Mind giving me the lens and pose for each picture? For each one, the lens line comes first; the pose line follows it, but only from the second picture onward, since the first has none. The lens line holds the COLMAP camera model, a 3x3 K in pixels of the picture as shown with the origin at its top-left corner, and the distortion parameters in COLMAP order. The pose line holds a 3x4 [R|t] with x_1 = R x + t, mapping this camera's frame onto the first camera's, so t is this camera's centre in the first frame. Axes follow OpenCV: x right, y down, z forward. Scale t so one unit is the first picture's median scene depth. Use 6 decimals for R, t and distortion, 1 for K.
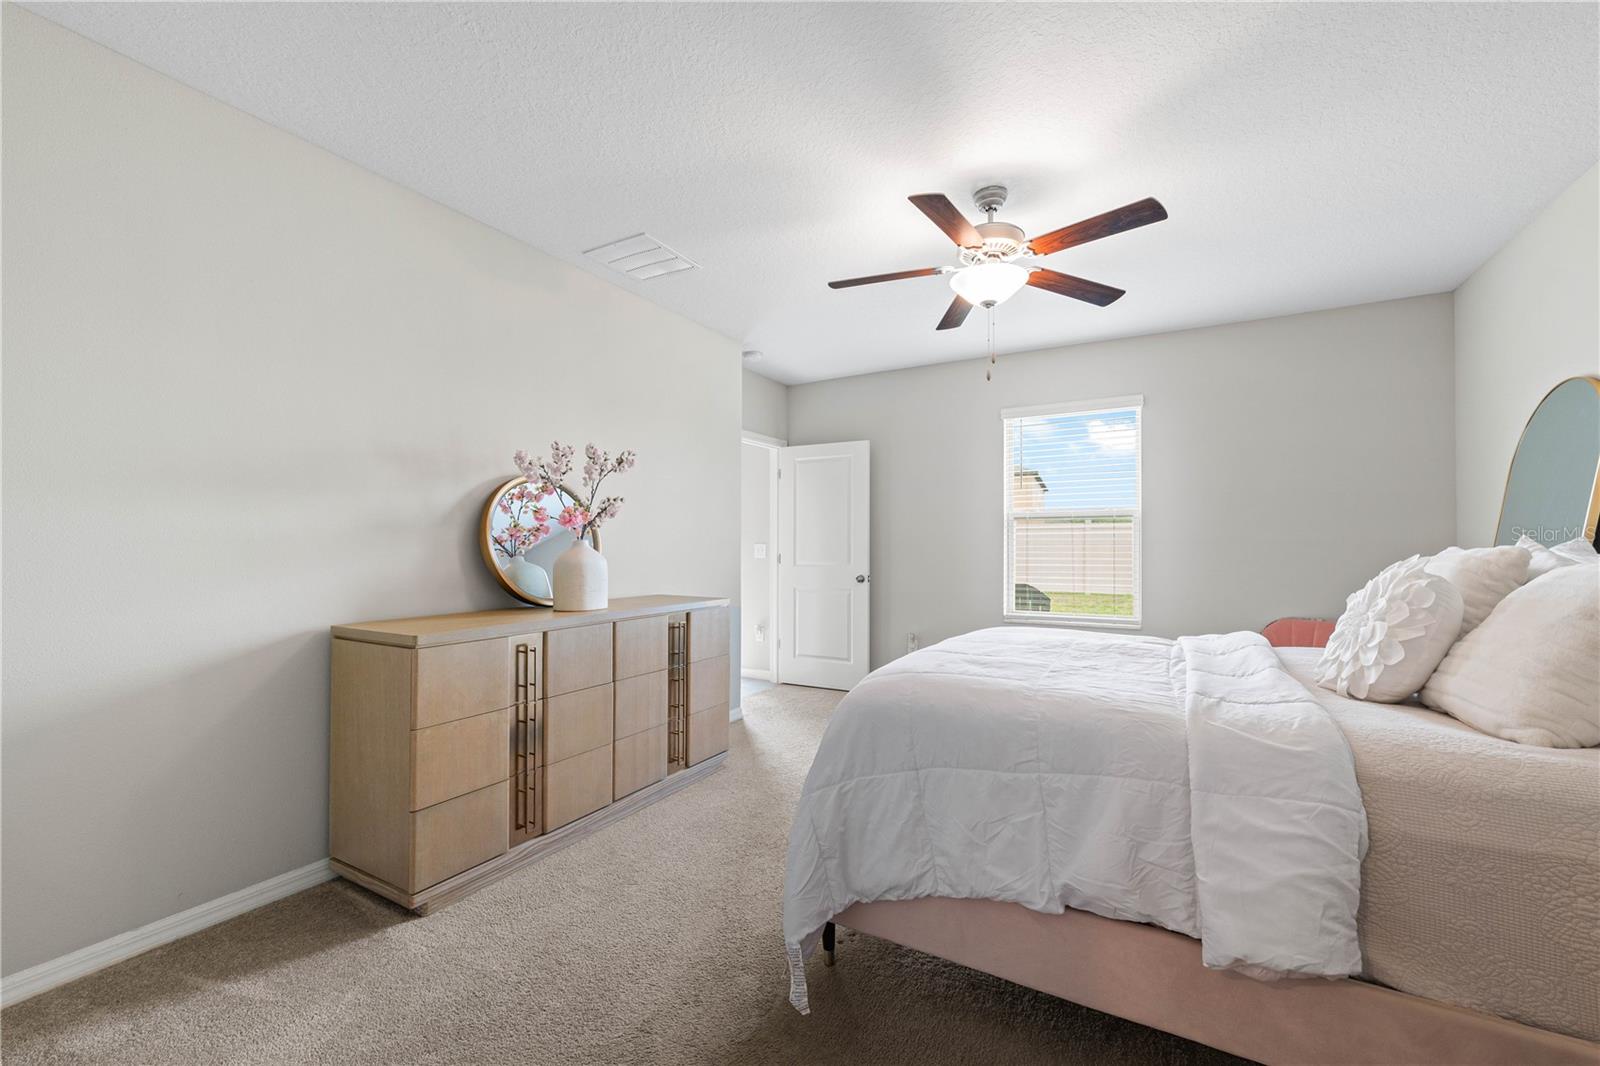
lens RADIAL K [[653.9, 0, 805.4], [0, 653.9, 539.5], [0, 0, 1]] dist [0.002655, 0.000414]
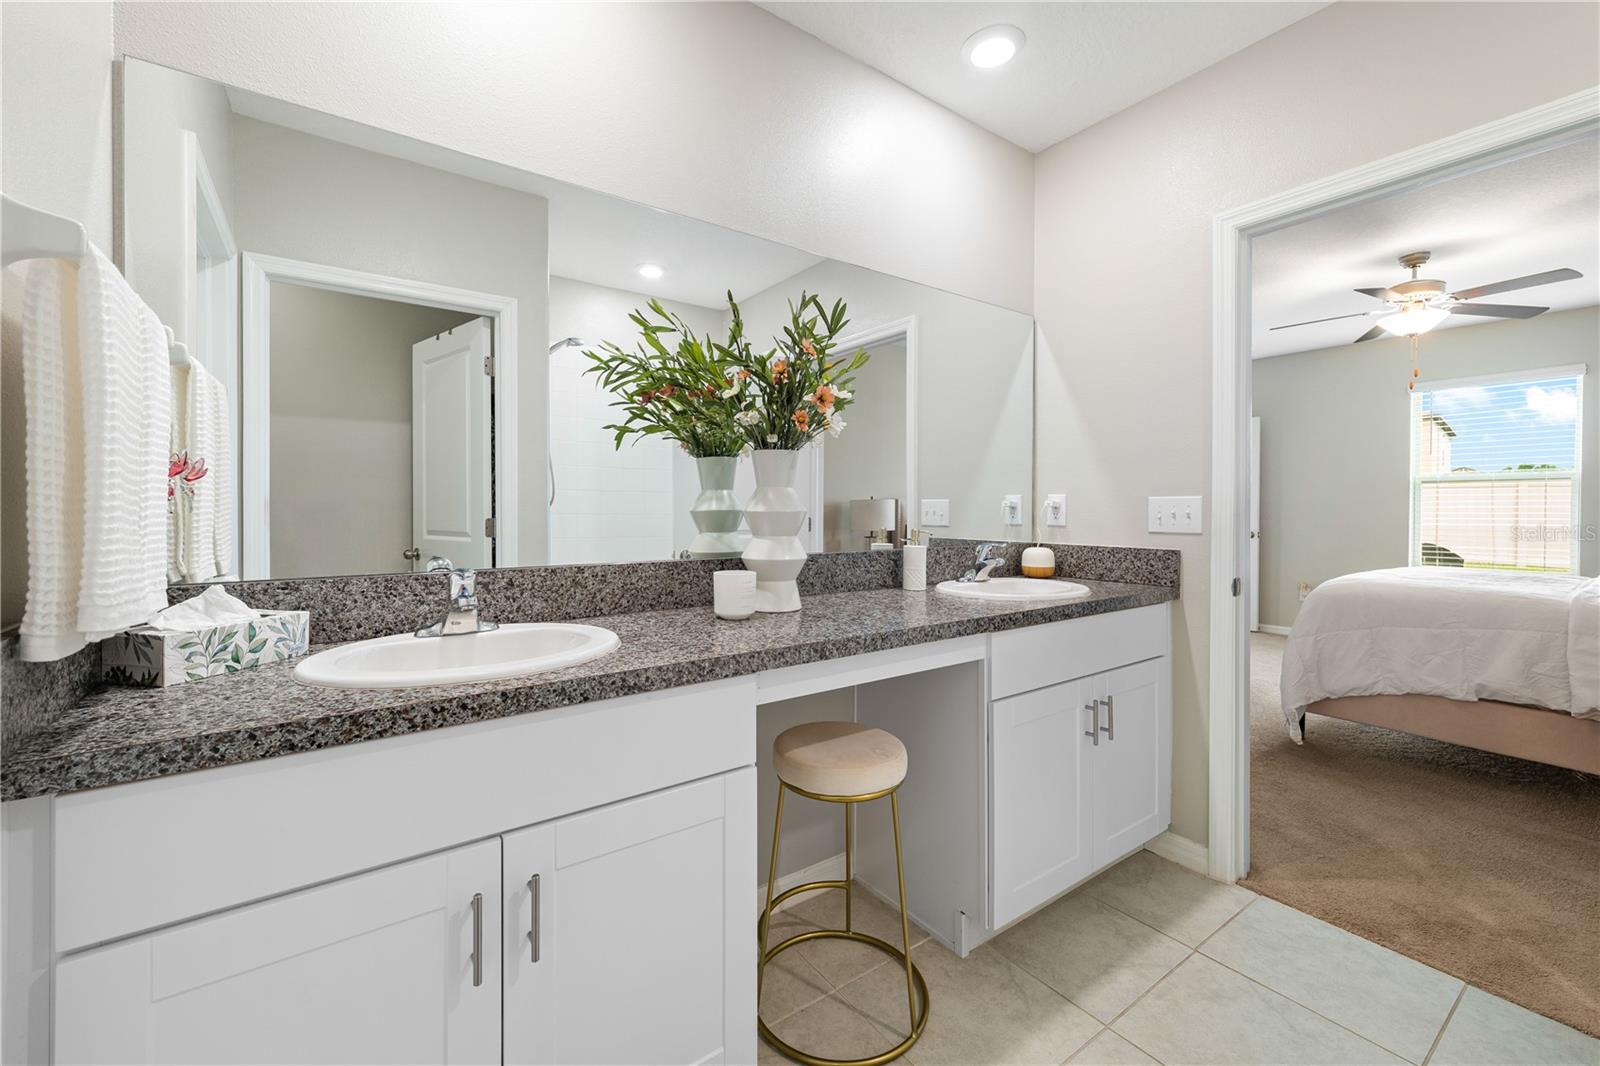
lens RADIAL K [[653.9, 0, 789.9], [0, 653.9, 516.5], [0, 0, 1]] dist [0.002655, 0.000414]
pose [[0.905694, 0.003428, -0.423917, -0.373147], [0.005988, 0.999764, 0.020878, -0.009442], [0.423889, -0.021447, 0.905460, -0.958413]]
